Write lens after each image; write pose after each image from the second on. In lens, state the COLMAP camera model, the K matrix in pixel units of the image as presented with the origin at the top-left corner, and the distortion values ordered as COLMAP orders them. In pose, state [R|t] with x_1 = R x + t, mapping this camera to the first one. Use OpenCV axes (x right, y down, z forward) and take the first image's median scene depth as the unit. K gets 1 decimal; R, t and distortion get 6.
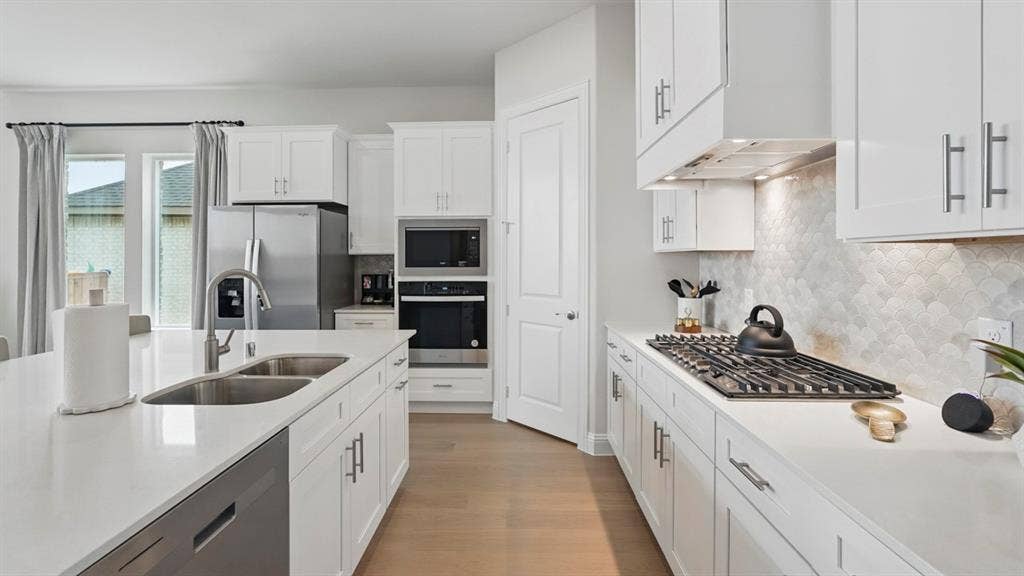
lens RADIAL K [[459.5, 0, 506.6], [0, 459.5, 260.6], [0, 0, 1]] dist [-0.000044, 0.000052]
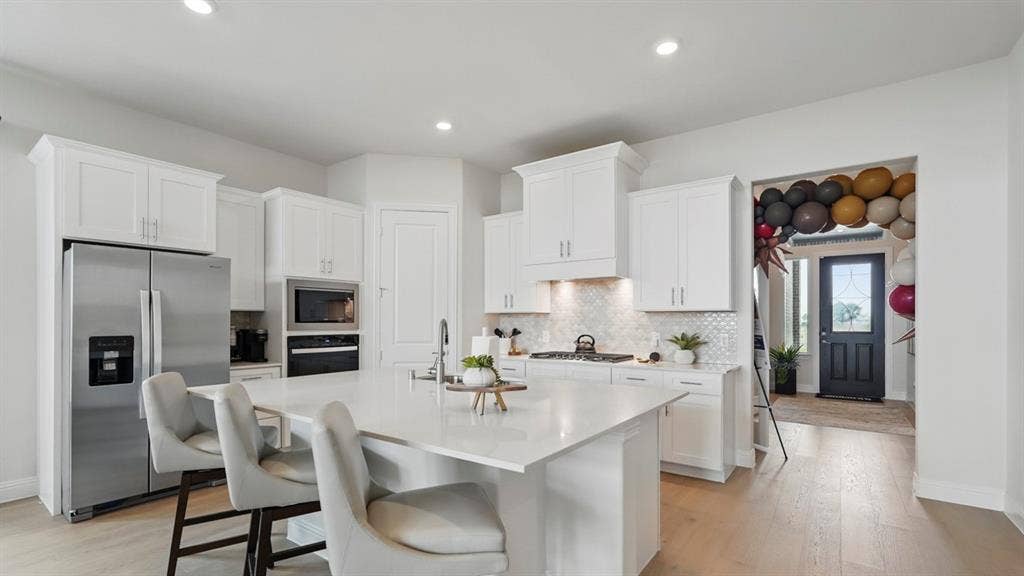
lens RADIAL K [[459.9, 0, 517.1], [0, 459.9, 314.5], [0, 0, 1]] dist [0.001214, 0.000273]
pose [[0.556506, 0.013193, 0.830739, -0.841816], [0.000737, 0.999866, -0.016373, 0.012655], [-0.830843, 0.009724, 0.556422, -0.050451]]
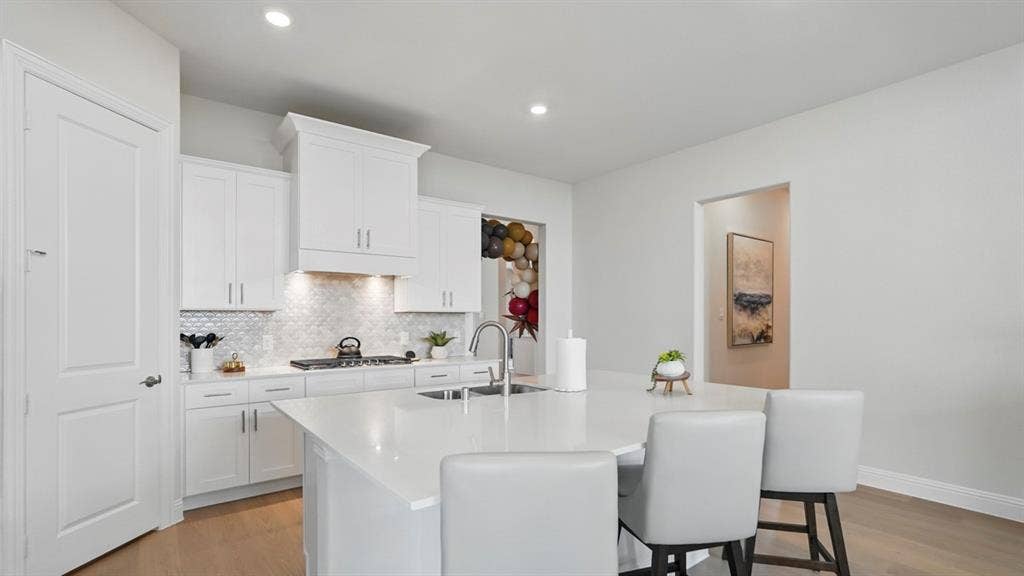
lens RADIAL K [[459.9, 0, 517.1], [0, 459.9, 314.5], [0, 0, 1]] dist [0.001214, 0.000273]
pose [[-0.630306, 0.013714, 0.776225, -0.802746], [0.008639, 0.999906, -0.010652, 0.008475], [-0.776298, -0.000008, -0.630366, 0.840553]]
